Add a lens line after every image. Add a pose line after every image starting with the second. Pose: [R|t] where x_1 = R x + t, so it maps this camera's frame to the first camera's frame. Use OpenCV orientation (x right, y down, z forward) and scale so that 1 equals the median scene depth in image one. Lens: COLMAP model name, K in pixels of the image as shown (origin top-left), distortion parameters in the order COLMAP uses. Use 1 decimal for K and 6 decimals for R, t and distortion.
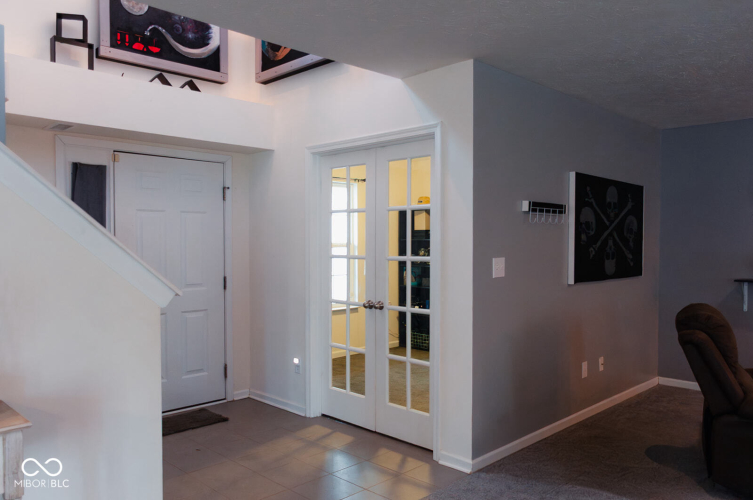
lens RADIAL K [[576.2, 0, 377.1], [0, 576.2, 253.1], [0, 0, 1]] dist [-0.002688, -0.000613]
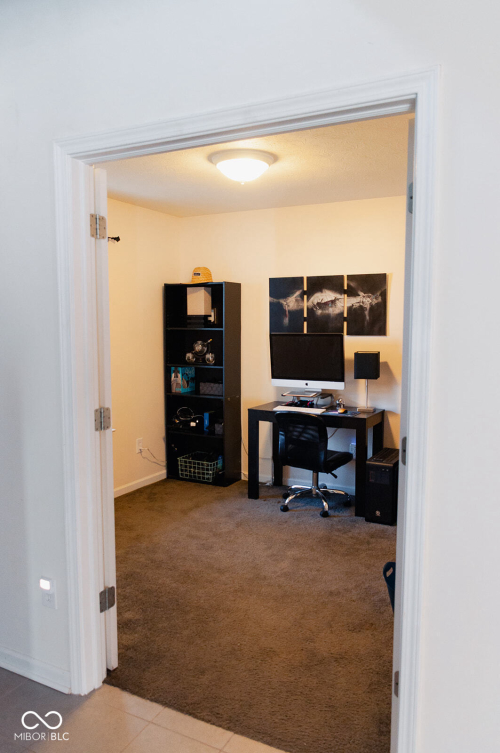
lens RADIAL K [[576.2, 0, 255.0], [0, 576.2, 379.0], [0, 0, 1]] dist [-0.002688, -0.000613]
pose [[0.954108, -0.028706, 0.298085, -0.113765], [0.005124, 0.996814, 0.079595, -0.029182], [-0.299420, -0.074414, 0.951215, 0.500562]]
